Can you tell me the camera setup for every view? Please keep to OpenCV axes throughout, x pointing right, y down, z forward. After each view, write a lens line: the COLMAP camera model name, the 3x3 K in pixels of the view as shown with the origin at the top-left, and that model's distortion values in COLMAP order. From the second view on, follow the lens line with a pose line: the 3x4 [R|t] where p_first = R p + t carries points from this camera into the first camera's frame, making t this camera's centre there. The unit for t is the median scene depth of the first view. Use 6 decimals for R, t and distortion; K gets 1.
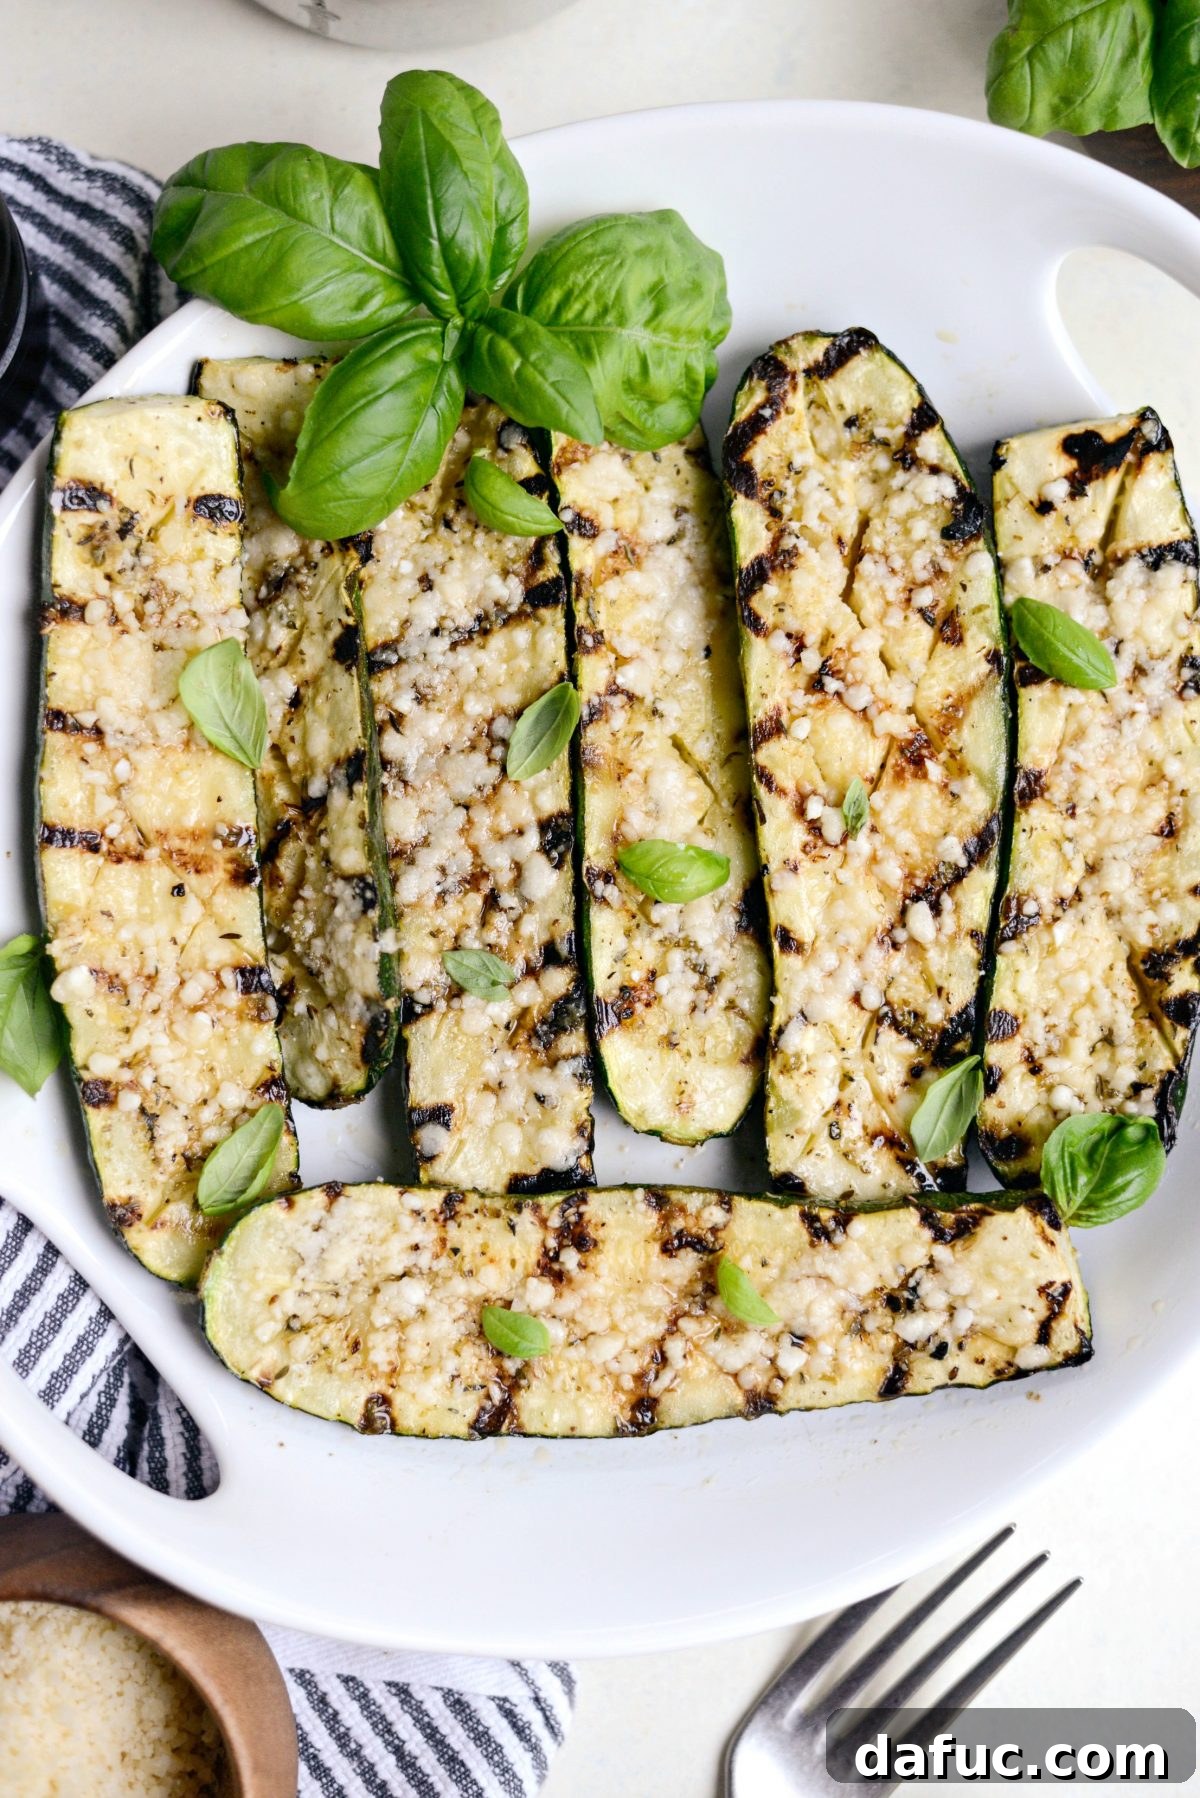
lens RADIAL K [[2802.8, 0, 597.0], [0, 2802.8, 952.2], [0, 0, 1]] dist [-0.144151, -0.017270]
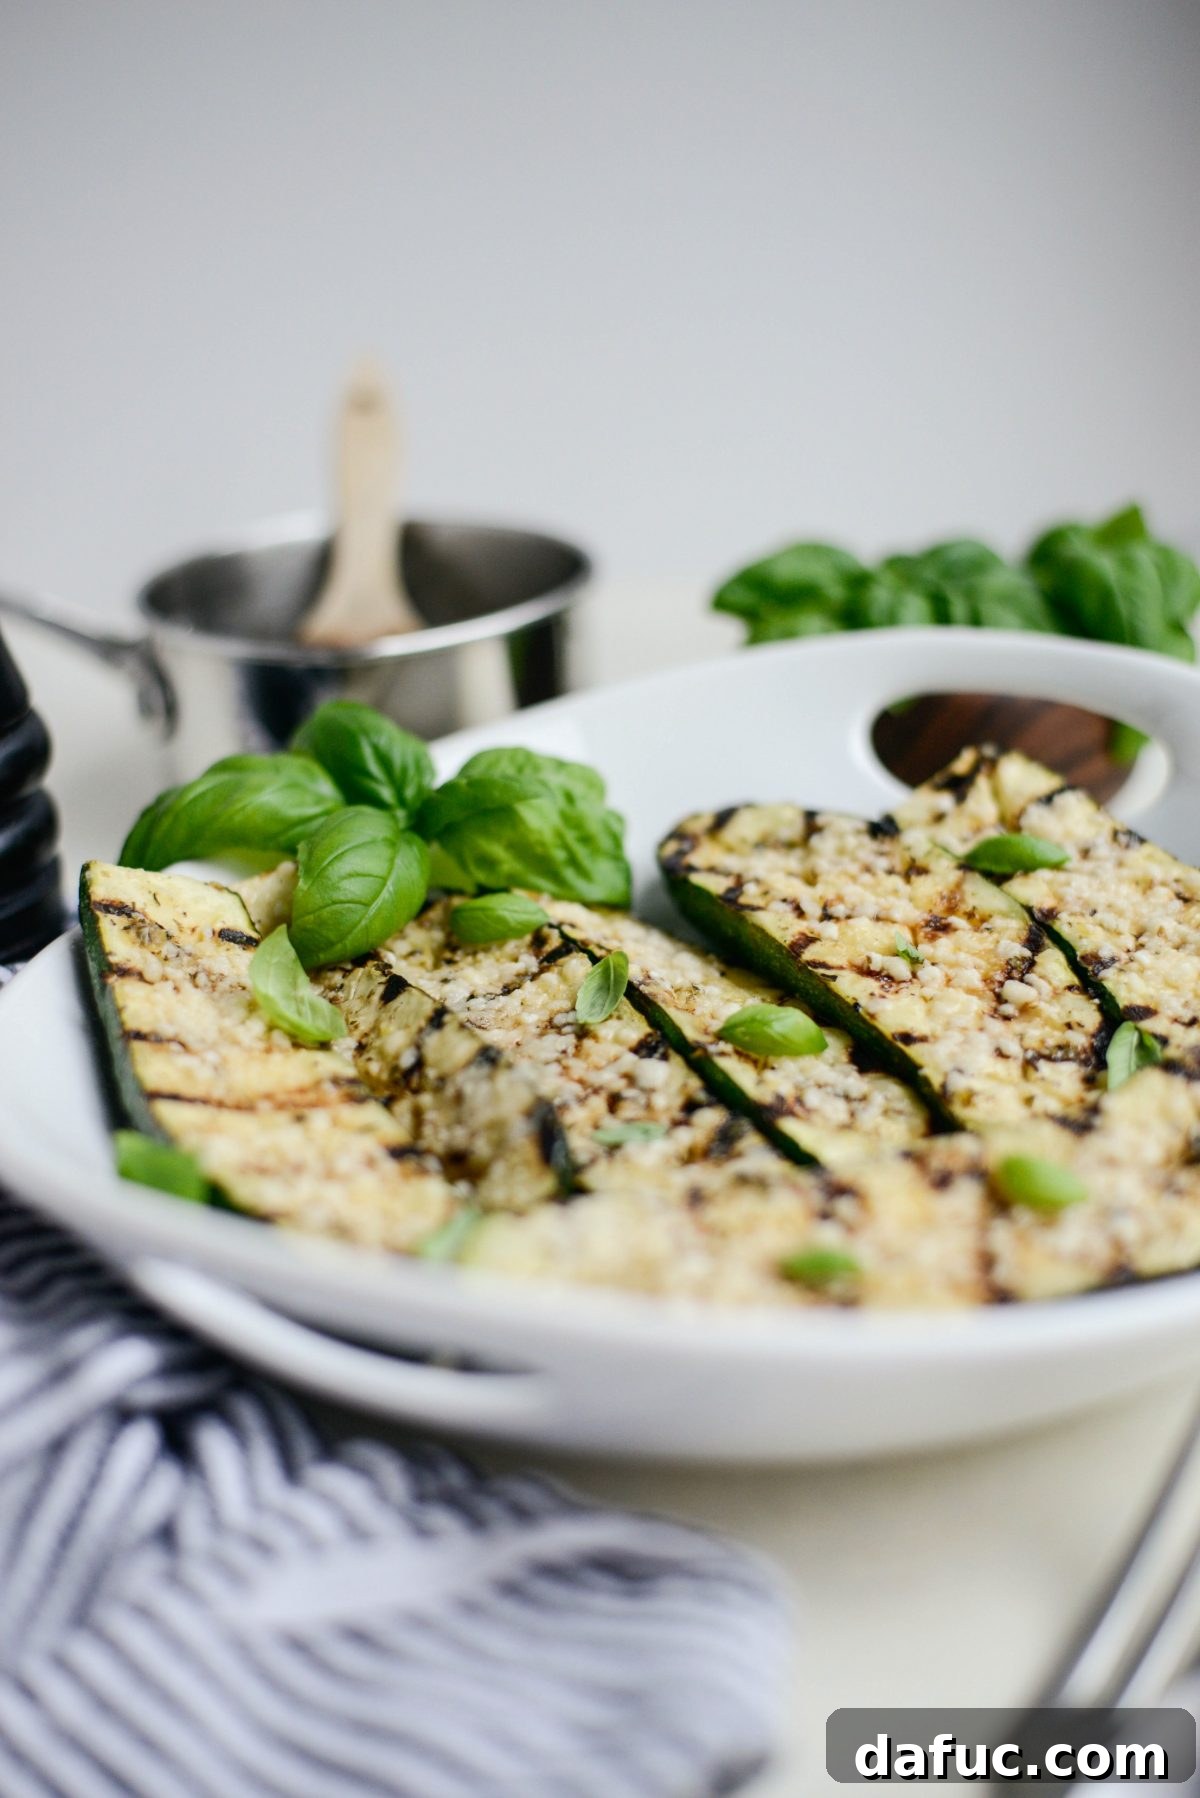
lens RADIAL K [[2802.8, 0, 597.0], [0, 2802.8, 952.2], [0, 0, 1]] dist [-0.144151, -0.017270]
pose [[0.934329, -0.205854, 0.290952, -0.316324], [0.353235, 0.426101, -0.832864, 0.768122], [0.047474, 0.880944, 0.470833, 0.505718]]
